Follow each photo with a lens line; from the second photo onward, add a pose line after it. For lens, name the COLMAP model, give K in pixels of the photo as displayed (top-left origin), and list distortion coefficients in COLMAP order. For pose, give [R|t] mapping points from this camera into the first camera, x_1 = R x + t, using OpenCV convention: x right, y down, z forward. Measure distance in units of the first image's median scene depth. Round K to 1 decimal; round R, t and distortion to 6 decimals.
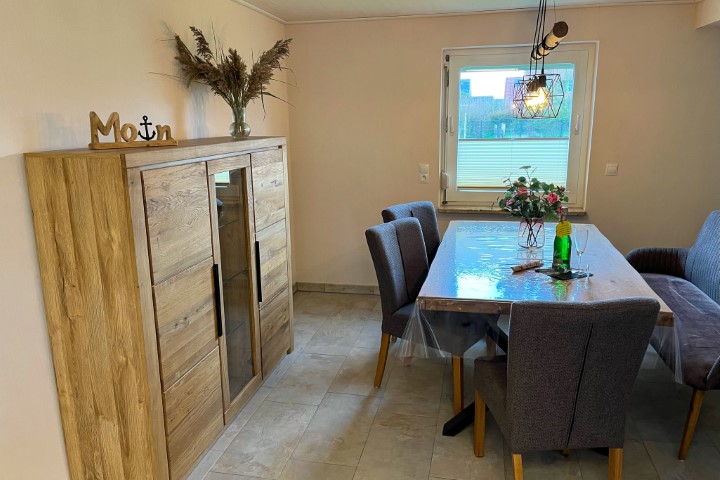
lens RADIAL K [[538.1, 0, 360.0], [0, 538.1, 240.0], [0, 0, 1]] dist [0.046986, 0.000099]
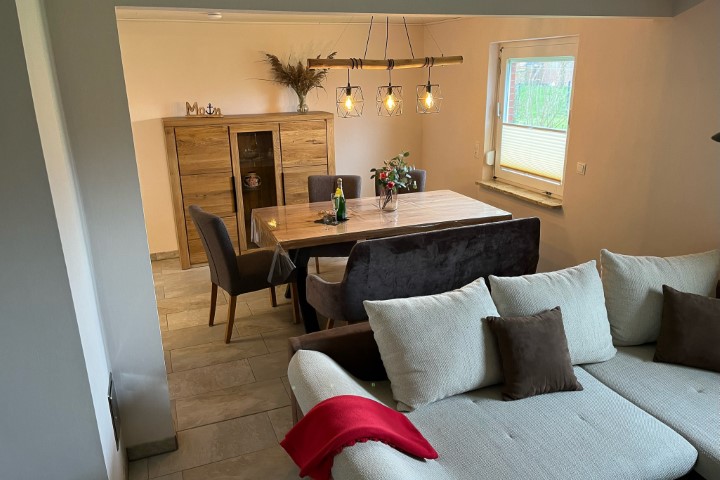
lens RADIAL K [[538.1, 0, 360.0], [0, 538.1, 240.0], [0, 0, 1]] dist [0.046986, 0.000099]
pose [[0.559209, 0.257101, -0.788152, 1.708844], [-0.175414, 0.965866, 0.190613, -0.200277], [0.810256, 0.031660, 0.585220, 0.188782]]
